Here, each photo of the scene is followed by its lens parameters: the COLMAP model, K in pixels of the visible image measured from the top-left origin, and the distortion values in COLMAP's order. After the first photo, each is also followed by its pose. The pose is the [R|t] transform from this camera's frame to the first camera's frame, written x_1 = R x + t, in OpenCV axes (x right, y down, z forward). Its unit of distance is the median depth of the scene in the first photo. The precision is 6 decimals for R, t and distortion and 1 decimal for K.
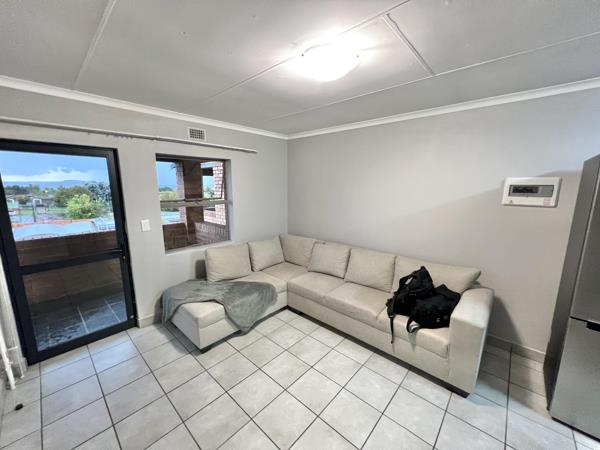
lens RADIAL K [[240.1, 0, 300.0], [0, 240.1, 225.0], [0, 0, 1]] dist [-0.000015, 0.000295]
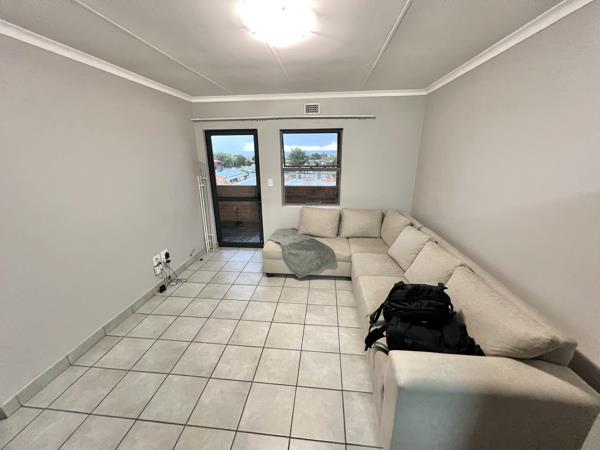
lens RADIAL K [[240.1, 0, 300.0], [0, 240.1, 225.0], [0, 0, 1]] dist [-0.000015, 0.000295]
pose [[0.592610, 0.227524, -0.772687, 0.649604], [-0.126293, 0.973658, 0.189841, -0.047481], [0.795527, -0.014916, 0.605735, 0.268182]]
